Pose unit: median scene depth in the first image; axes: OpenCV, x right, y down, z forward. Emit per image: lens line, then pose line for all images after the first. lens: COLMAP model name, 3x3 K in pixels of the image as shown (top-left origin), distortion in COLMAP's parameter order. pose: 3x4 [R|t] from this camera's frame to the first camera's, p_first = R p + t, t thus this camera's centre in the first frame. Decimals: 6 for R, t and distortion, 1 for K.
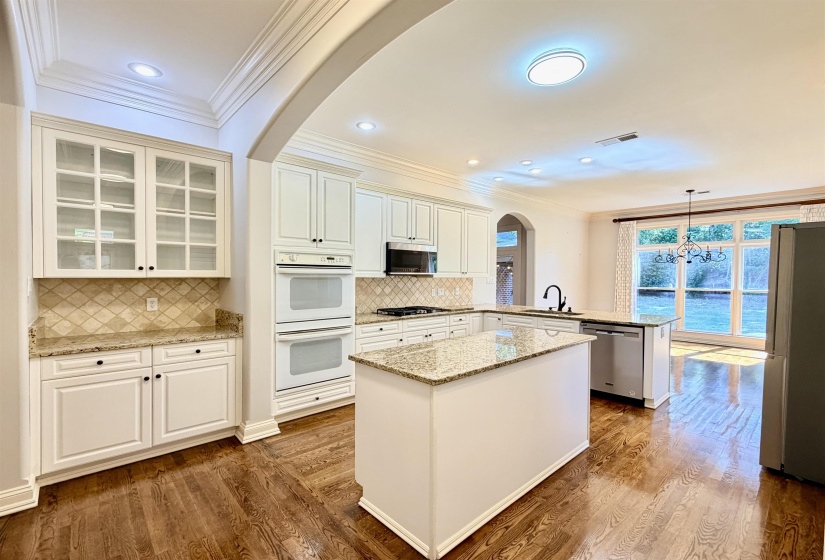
lens RADIAL K [[359.6, 0, 404.7], [0, 359.6, 285.3], [0, 0, 1]] dist [0.000320, 0.000311]
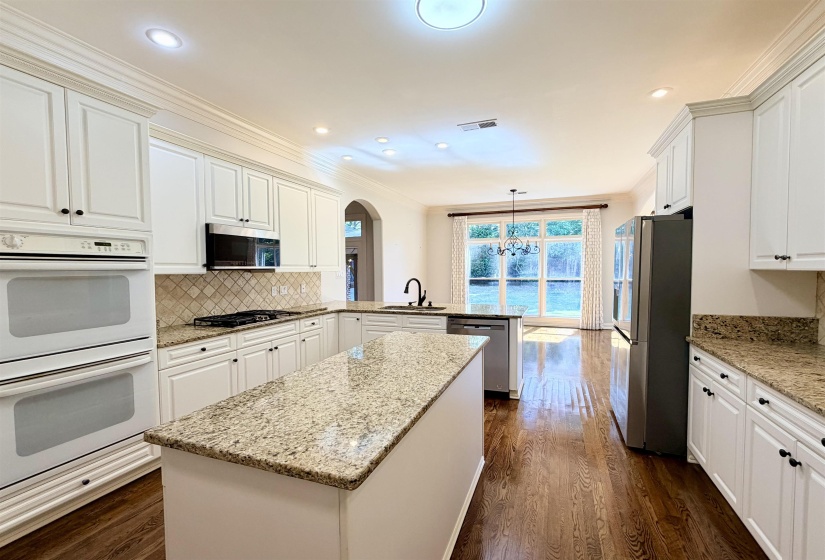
lens RADIAL K [[359.6, 0, 404.7], [0, 359.6, 285.3], [0, 0, 1]] dist [0.000320, 0.000311]
pose [[0.891220, -0.034419, 0.452264, -0.024903], [0.025823, 0.999350, 0.025169, -0.006460], [-0.452836, -0.010752, 0.891529, 0.185621]]
